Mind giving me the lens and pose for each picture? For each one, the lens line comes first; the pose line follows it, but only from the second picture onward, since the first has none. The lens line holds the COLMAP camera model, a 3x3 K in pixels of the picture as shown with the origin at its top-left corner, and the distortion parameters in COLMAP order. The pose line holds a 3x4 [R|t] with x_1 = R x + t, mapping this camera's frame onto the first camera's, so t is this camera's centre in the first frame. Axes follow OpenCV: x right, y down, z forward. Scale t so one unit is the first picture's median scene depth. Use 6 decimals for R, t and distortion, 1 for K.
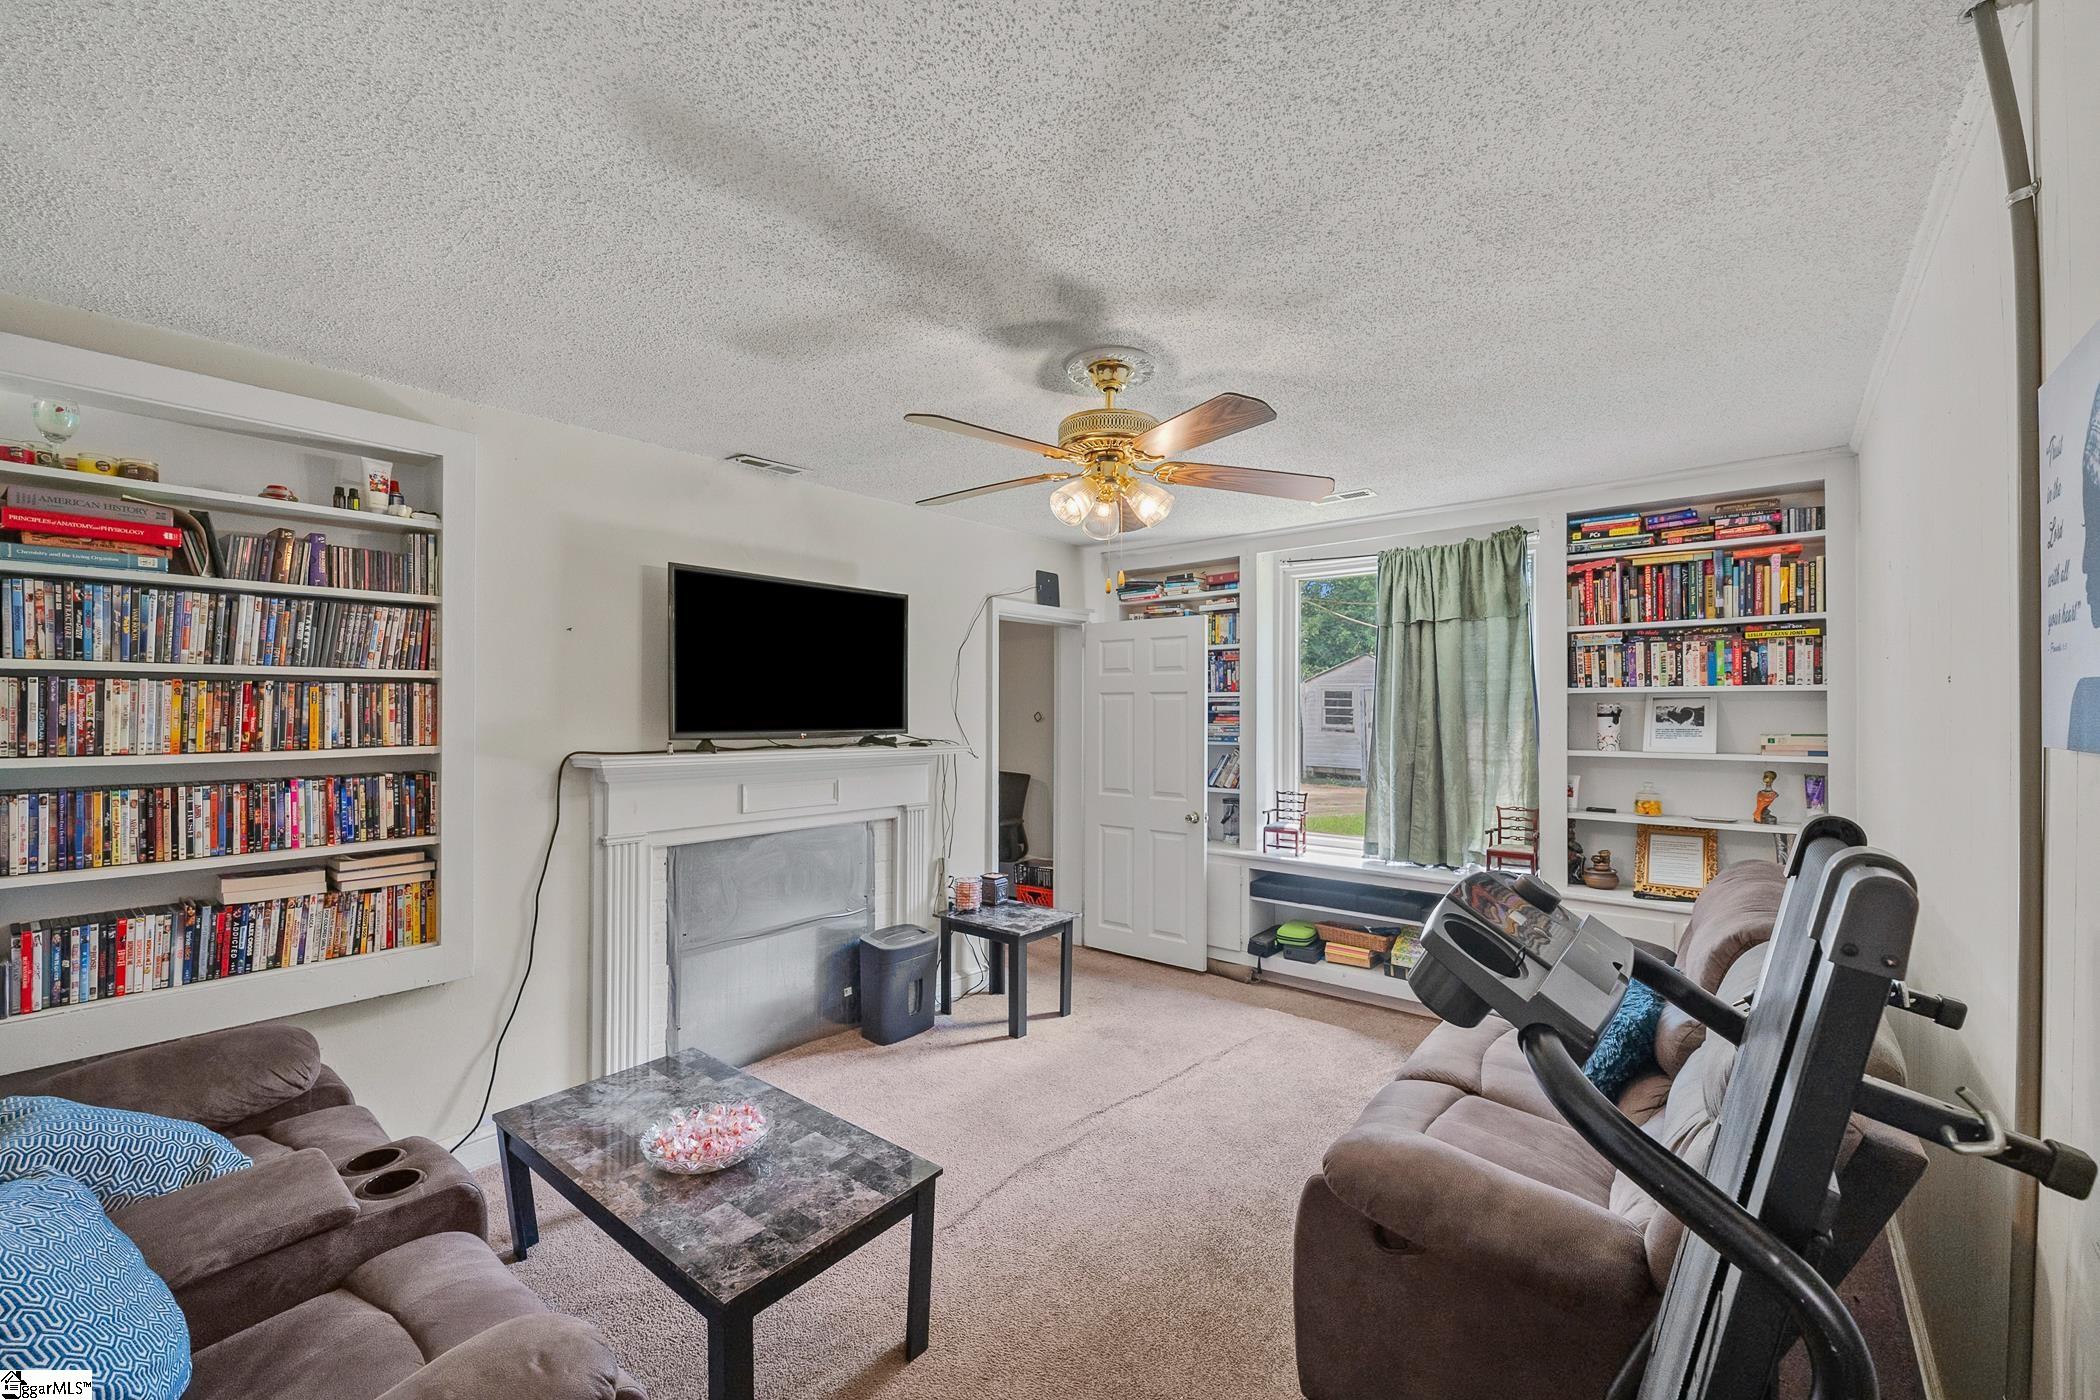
lens RADIAL K [[842.8, 0, 1043.1], [0, 842.8, 702.1], [0, 0, 1]] dist [-0.001522, 0.000129]
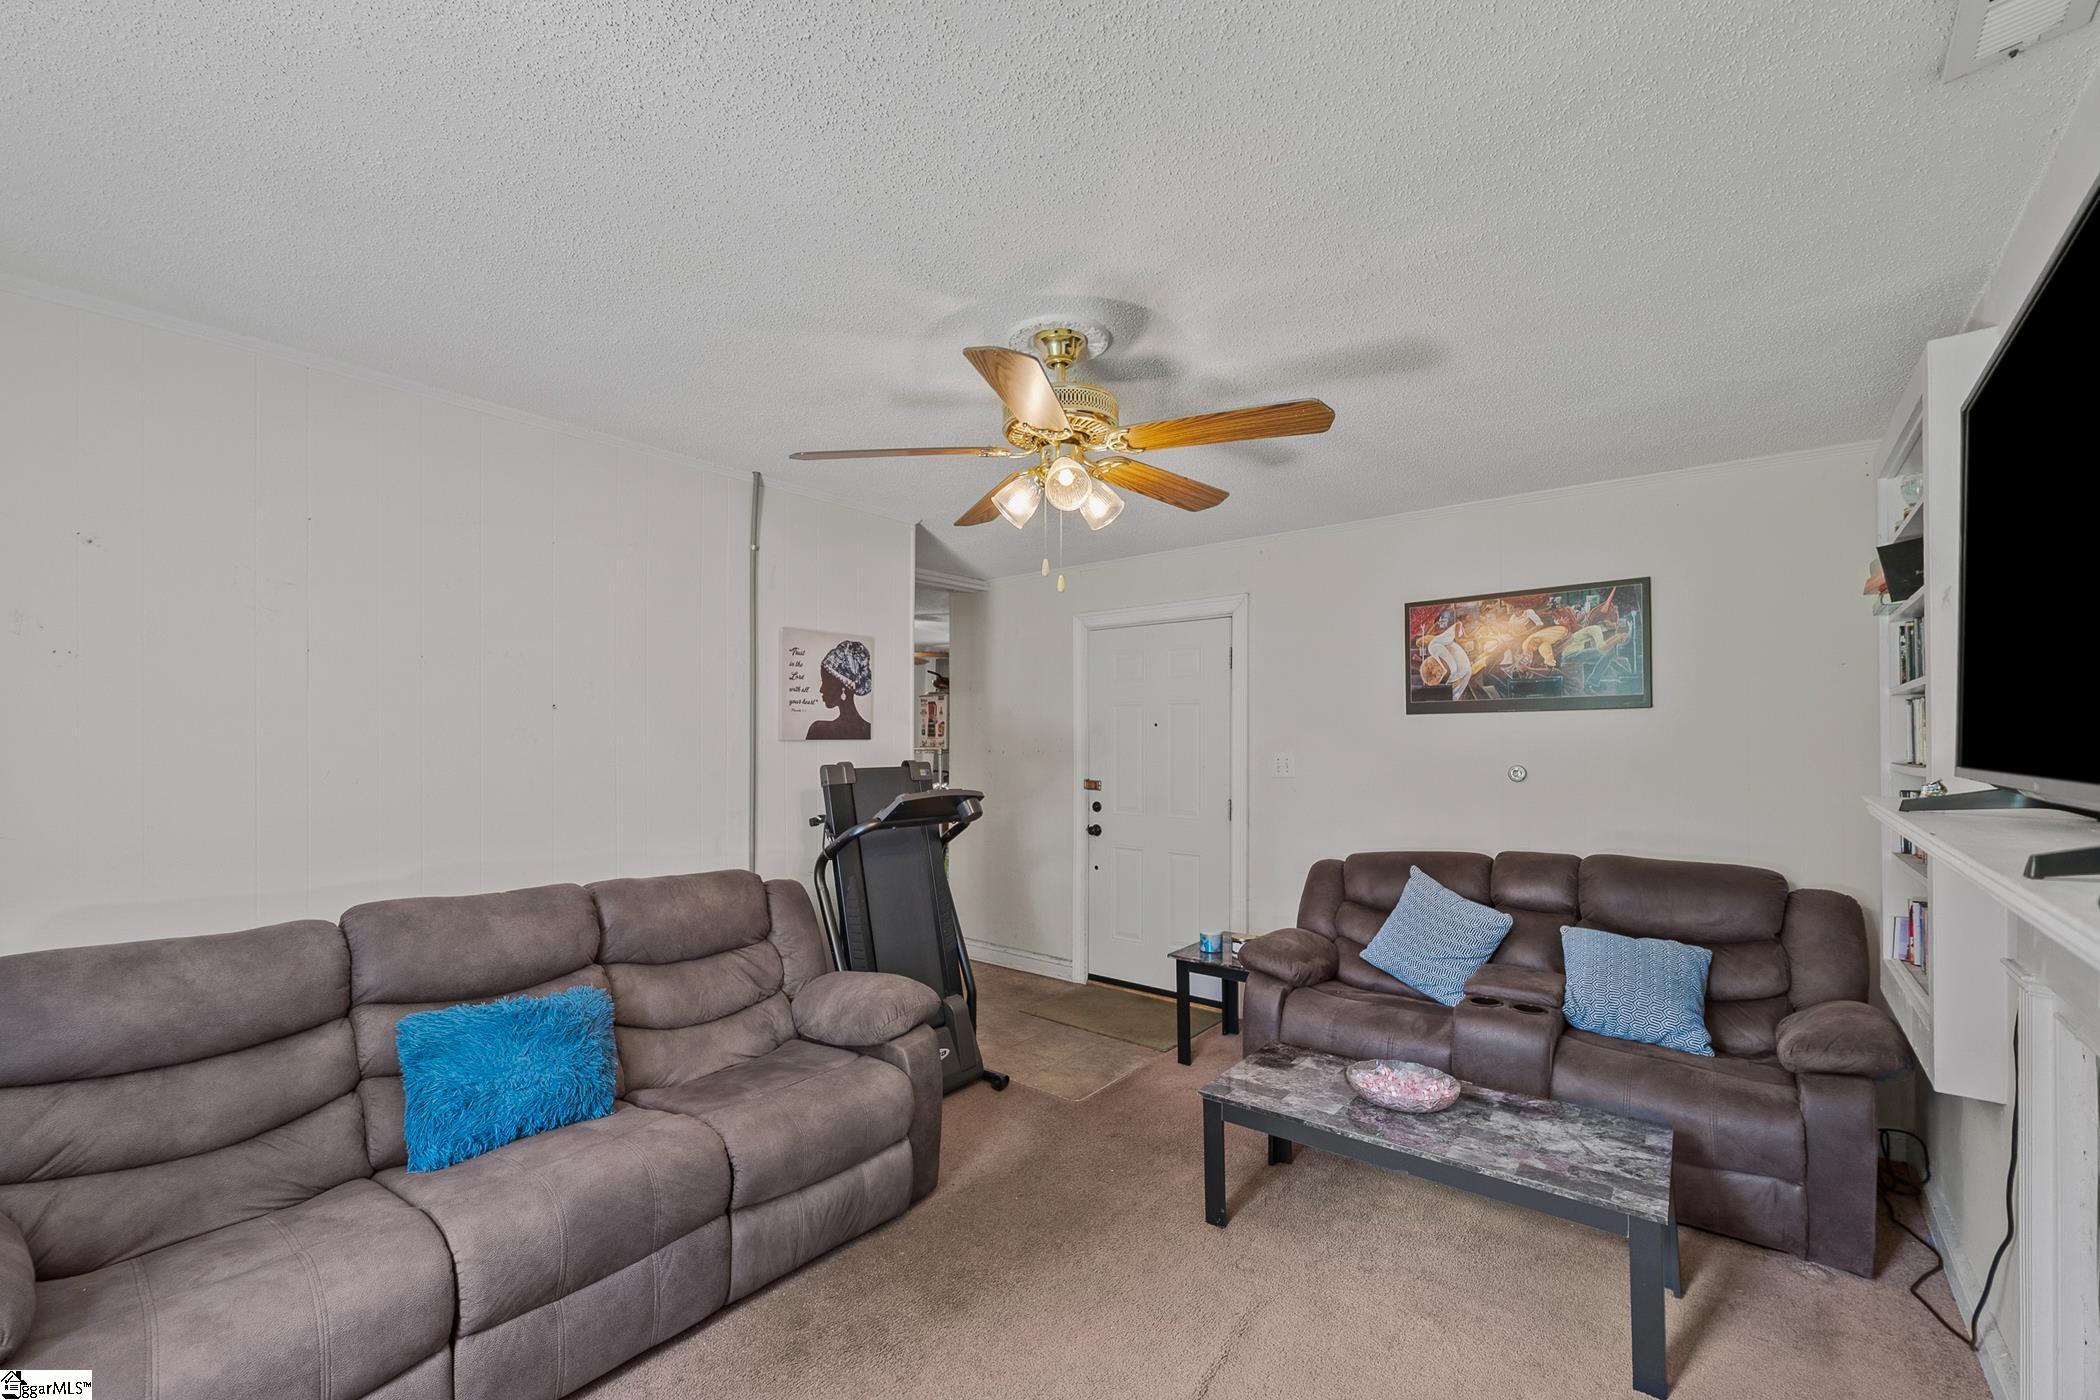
lens RADIAL K [[842.8, 0, 1049.7], [0, 842.8, 739.1], [0, 0, 1]] dist [-0.001522, 0.000129]
pose [[-0.999717, -0.000889, -0.023767, 0.078499], [-0.000704, 0.999969, -0.007802, 0.022715], [0.023773, -0.007783, -0.999687, 1.318865]]
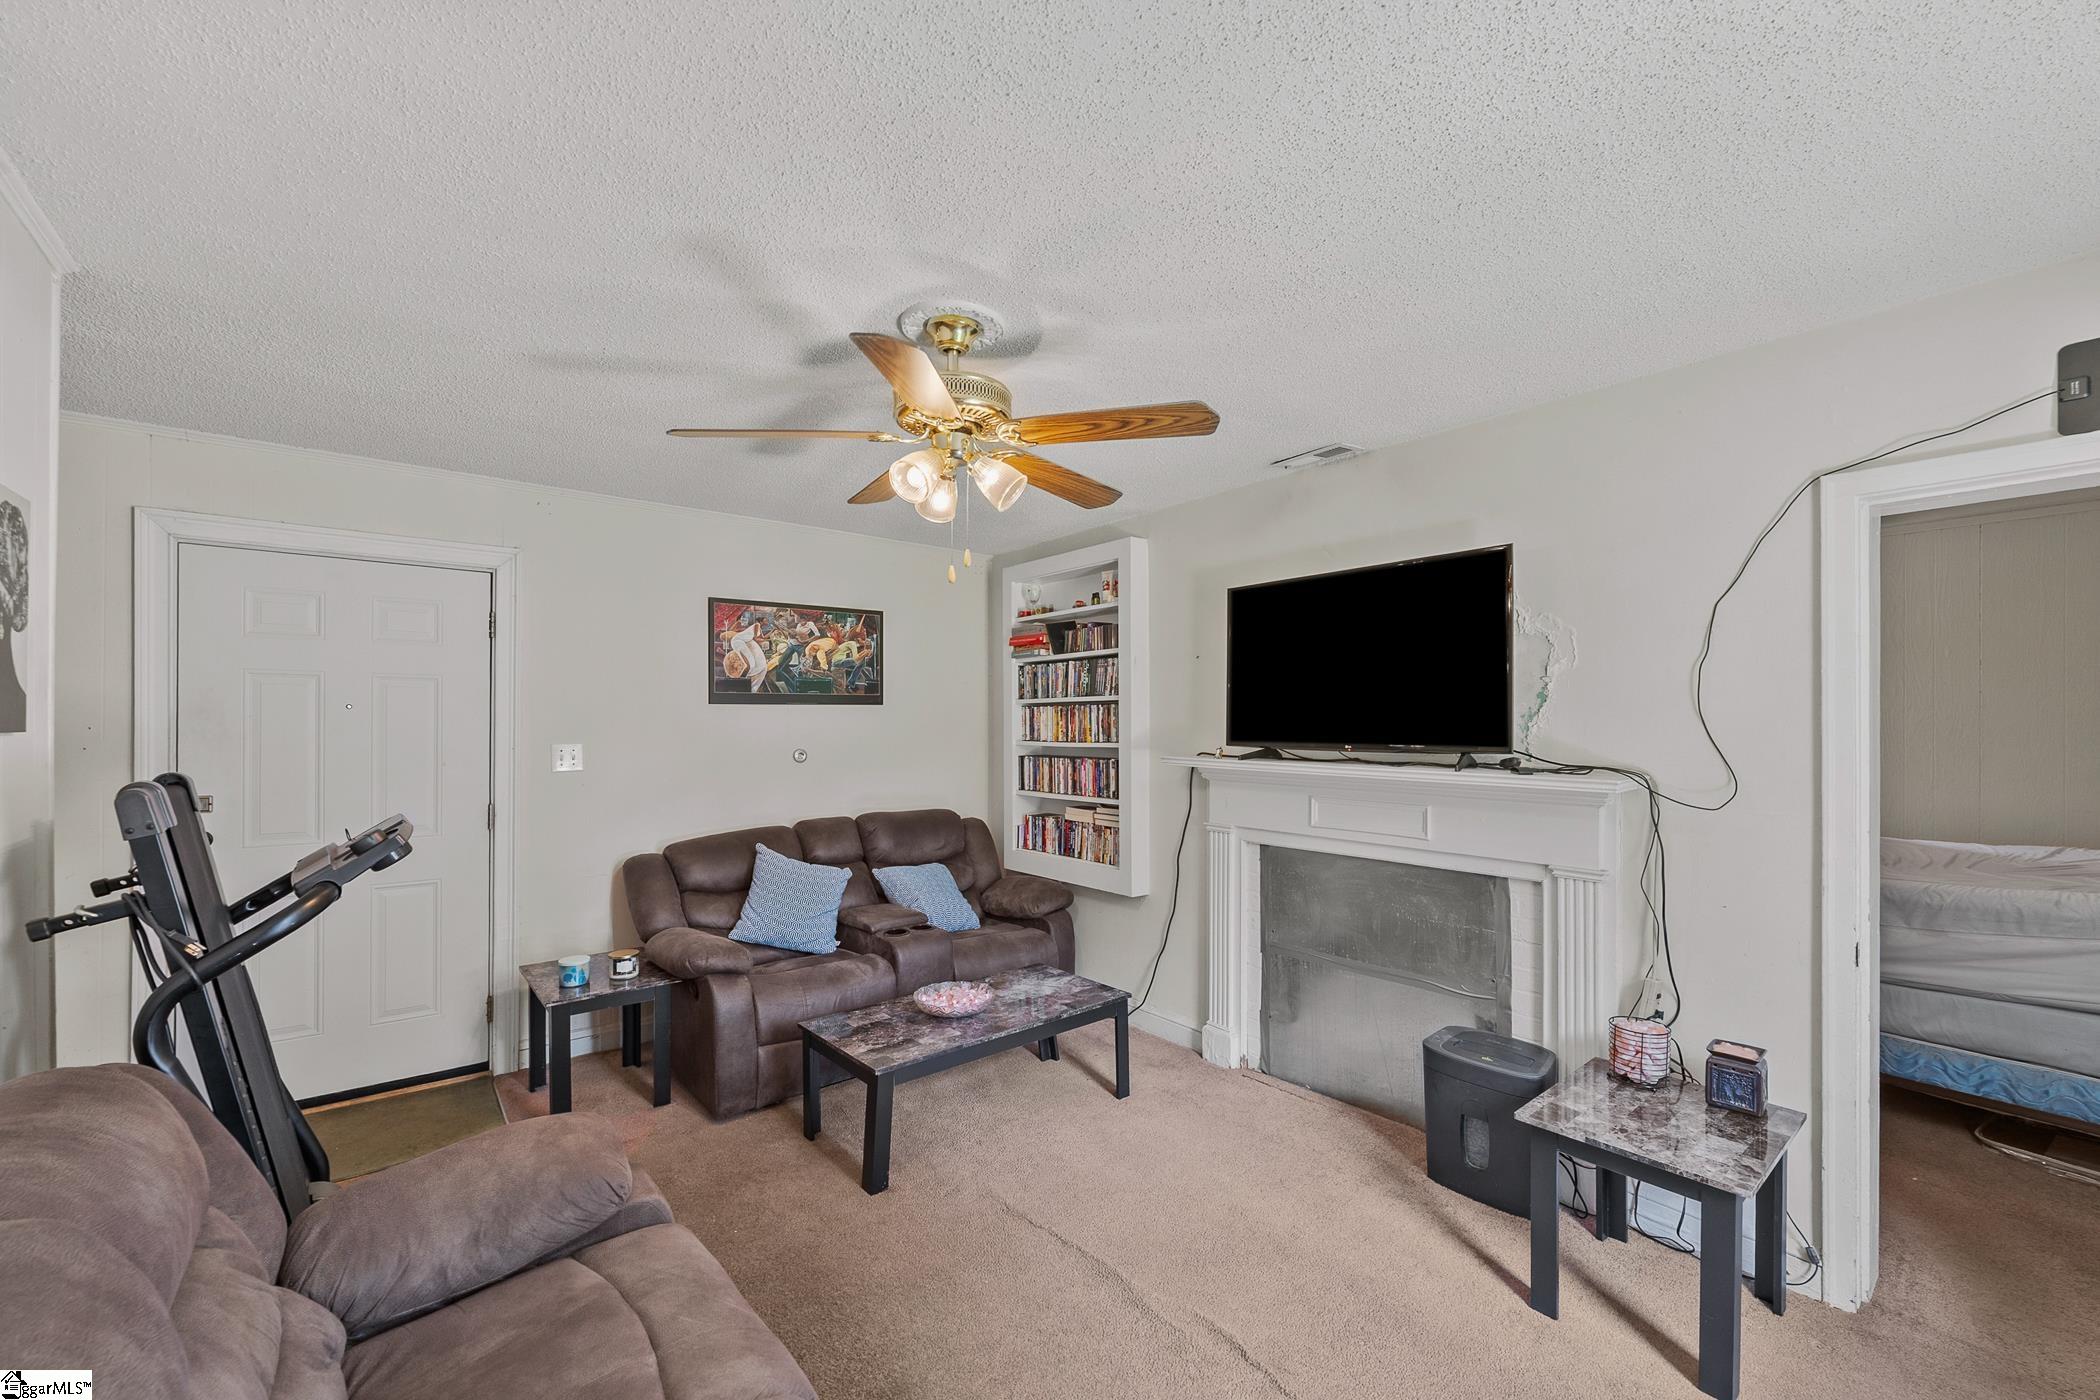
lens RADIAL K [[842.8, 0, 1033.8], [0, 842.8, 722.0], [0, 0, 1]] dist [-0.001522, 0.000129]
pose [[-0.203313, -0.004465, -0.979104, 0.646423], [0.006231, 0.999963, -0.005853, 0.015717], [0.979094, -0.007291, -0.203278, 0.879576]]
